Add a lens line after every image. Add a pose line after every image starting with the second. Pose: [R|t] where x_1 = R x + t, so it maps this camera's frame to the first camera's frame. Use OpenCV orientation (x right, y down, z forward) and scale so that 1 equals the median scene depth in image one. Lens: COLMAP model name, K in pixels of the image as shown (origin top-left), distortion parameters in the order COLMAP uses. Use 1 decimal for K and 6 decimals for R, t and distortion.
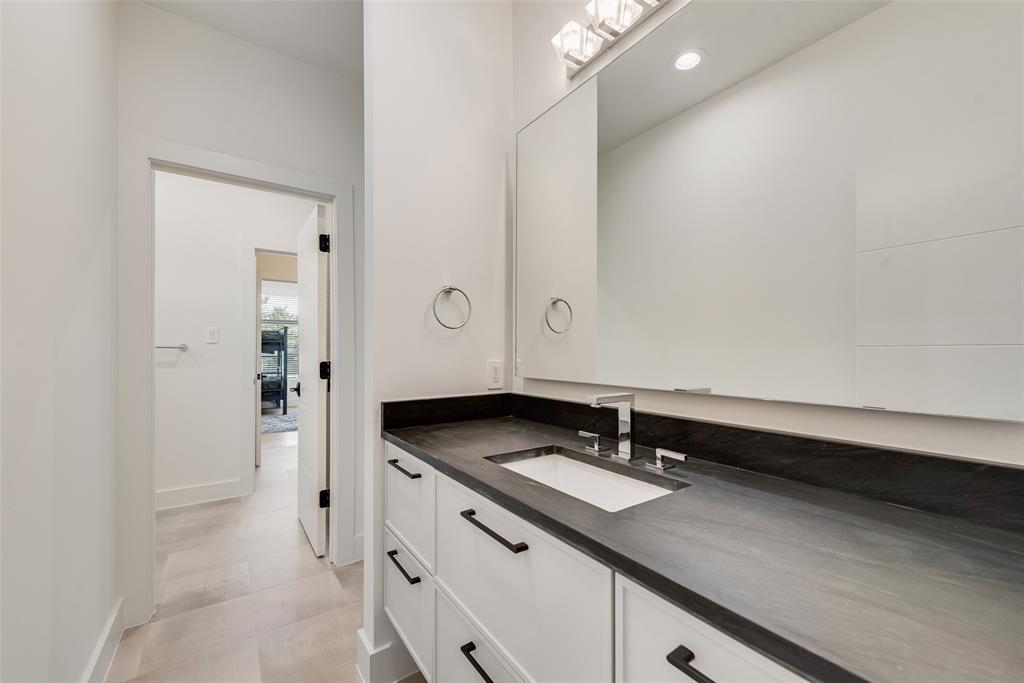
lens RADIAL K [[398.7, 0, 510.8], [0, 398.7, 342.9], [0, 0, 1]] dist [0.002338, 0.000095]
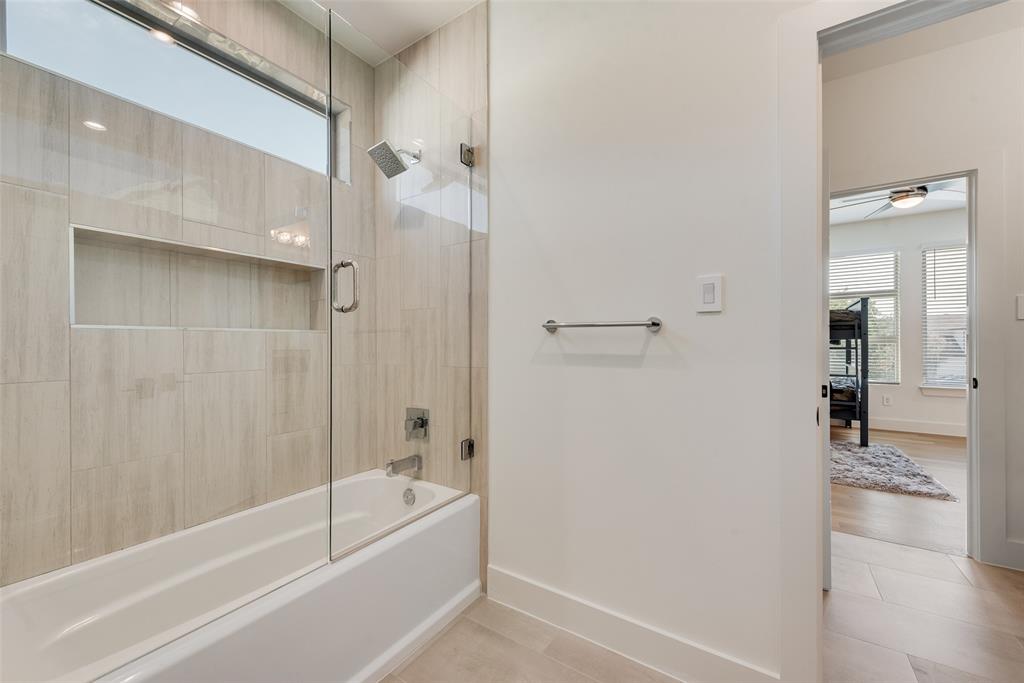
lens RADIAL K [[398.7, 0, 510.5], [0, 398.7, 338.6], [0, 0, 1]] dist [0.002338, 0.000095]
pose [[0.354948, 0.001424, -0.934885, -0.200329], [0.011687, 0.999914, 0.005960, 0.010187], [0.934813, -0.013042, 0.354901, 0.303571]]
